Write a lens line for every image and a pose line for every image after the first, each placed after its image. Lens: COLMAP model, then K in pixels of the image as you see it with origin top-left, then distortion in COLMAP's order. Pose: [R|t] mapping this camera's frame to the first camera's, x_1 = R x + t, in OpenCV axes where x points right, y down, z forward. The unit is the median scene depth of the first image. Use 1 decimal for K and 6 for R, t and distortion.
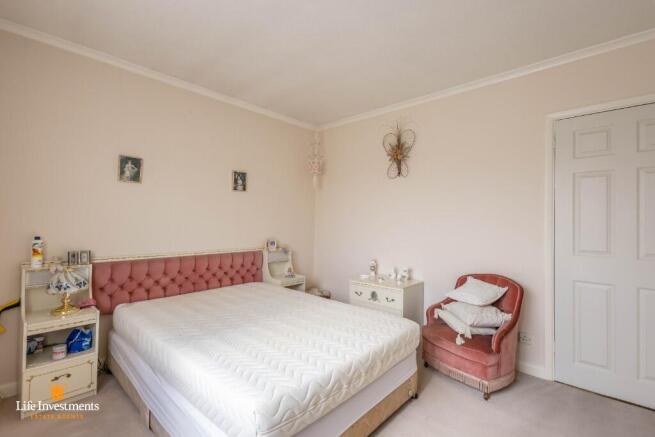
lens RADIAL K [[299.7, 0, 327.5], [0, 299.7, 218.5], [0, 0, 1]] dist [0.008861, -0.000785]
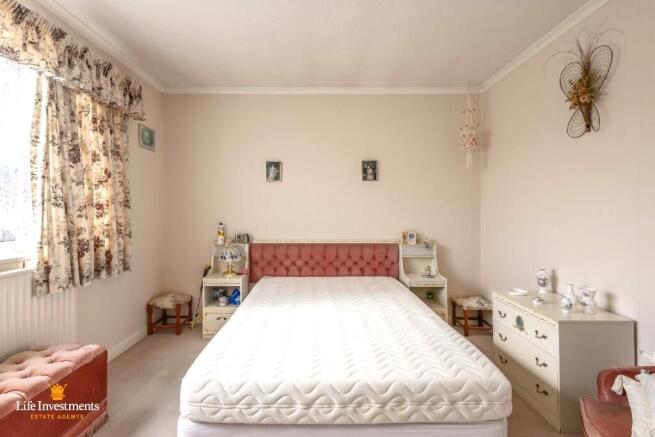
lens RADIAL K [[304.8, 0, 319.9], [0, 304.8, 211.4], [0, 0, 1]] dist [0.010181, -0.000896]
pose [[0.679063, -0.013253, -0.733960, 0.345470], [0.014245, 0.999887, -0.004876, 0.011506], [0.733942, -0.007144, 0.679175, 0.222536]]
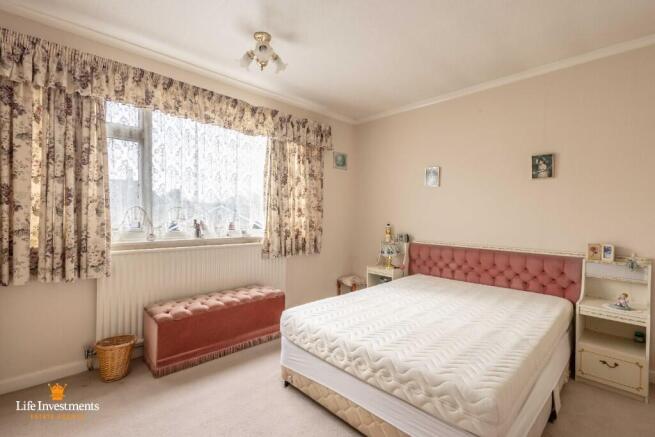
lens RADIAL K [[299.7, 0, 327.5], [0, 299.7, 218.5], [0, 0, 1]] dist [0.008861, -0.000785]
pose [[-0.057769, 0.001126, -0.998329, 0.594302], [-0.004479, 0.999989, 0.001387, 0.018664], [0.998320, 0.004552, -0.057764, 0.508551]]
